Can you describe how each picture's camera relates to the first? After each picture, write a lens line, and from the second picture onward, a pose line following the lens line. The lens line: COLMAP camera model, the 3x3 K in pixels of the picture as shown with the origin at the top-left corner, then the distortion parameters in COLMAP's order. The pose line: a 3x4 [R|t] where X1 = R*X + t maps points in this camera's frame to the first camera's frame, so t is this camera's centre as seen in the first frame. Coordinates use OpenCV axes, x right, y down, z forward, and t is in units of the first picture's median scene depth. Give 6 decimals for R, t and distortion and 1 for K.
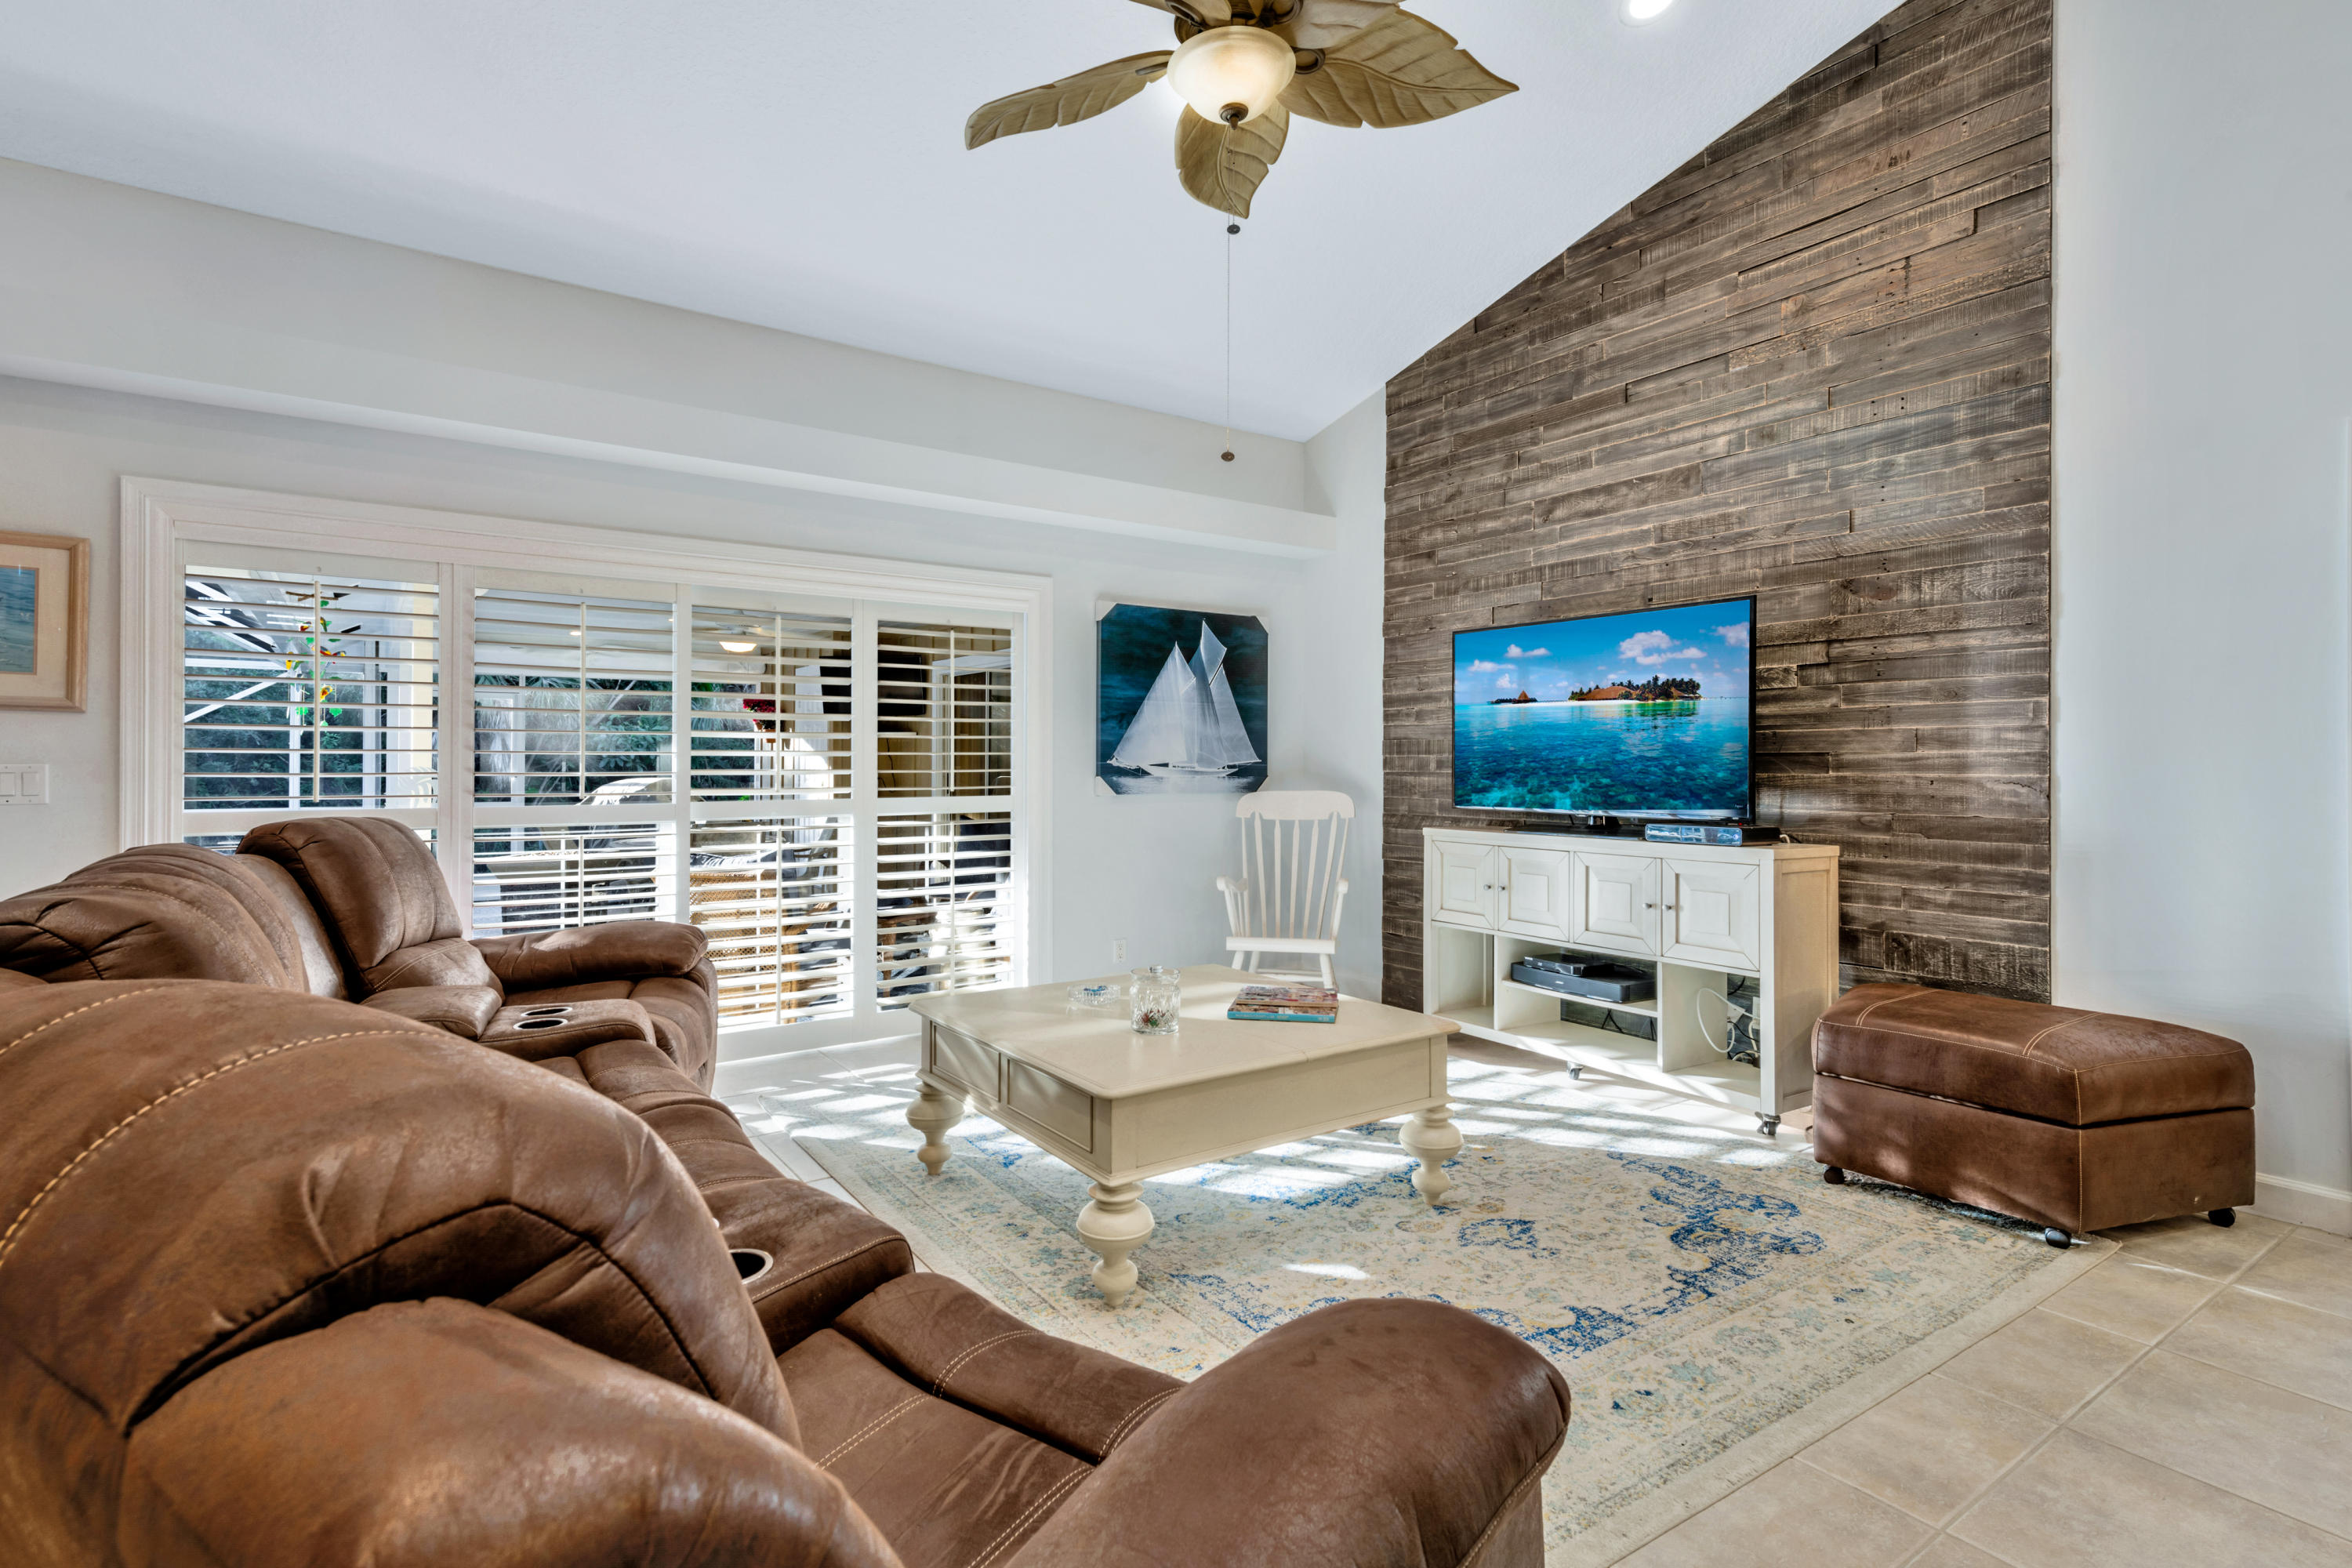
lens RADIAL K [[1119.6, 0, 1180.2], [0, 1119.6, 760.7], [0, 0, 1]] dist [0.001963, 0.000166]
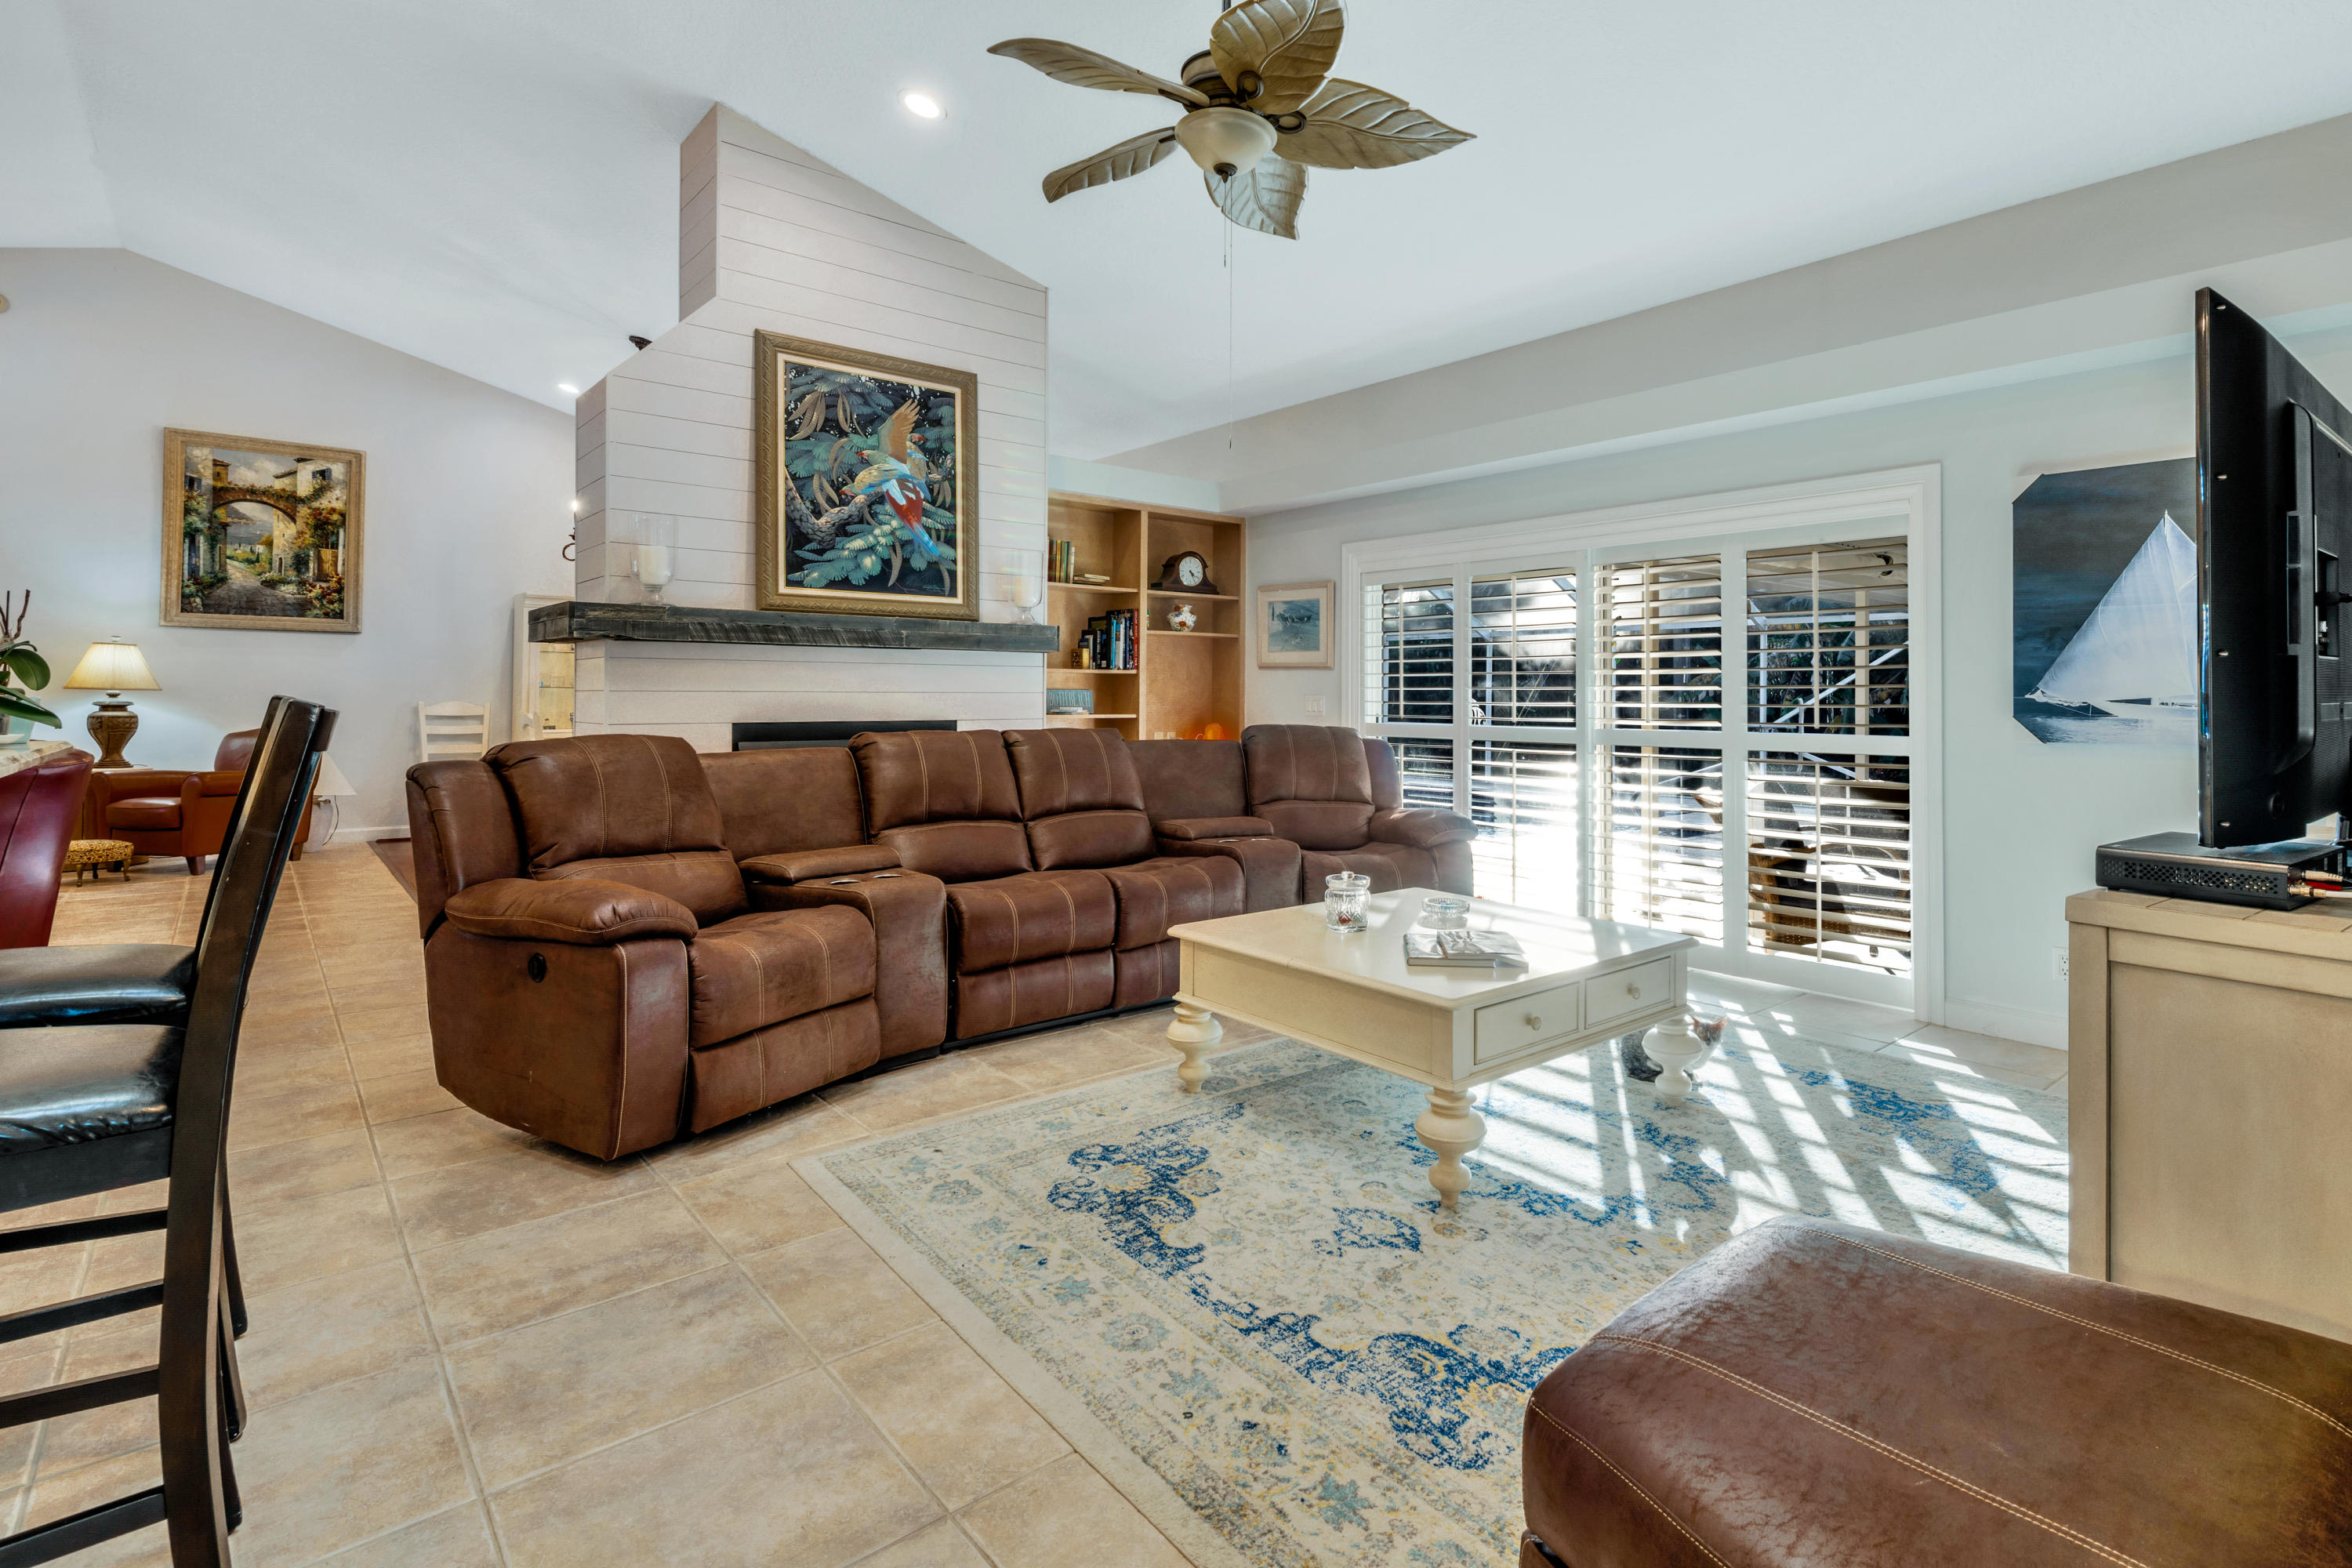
lens RADIAL K [[1178.9, 0, 1299.5], [0, 1178.9, 683.4], [0, 0, 1]] dist [0.002589, 0.000291]
pose [[0.126148, -0.008745, -0.991973, 1.181812], [-0.000182, 0.999961, -0.008839, -0.000827], [0.992011, 0.001295, 0.126142, 0.807146]]
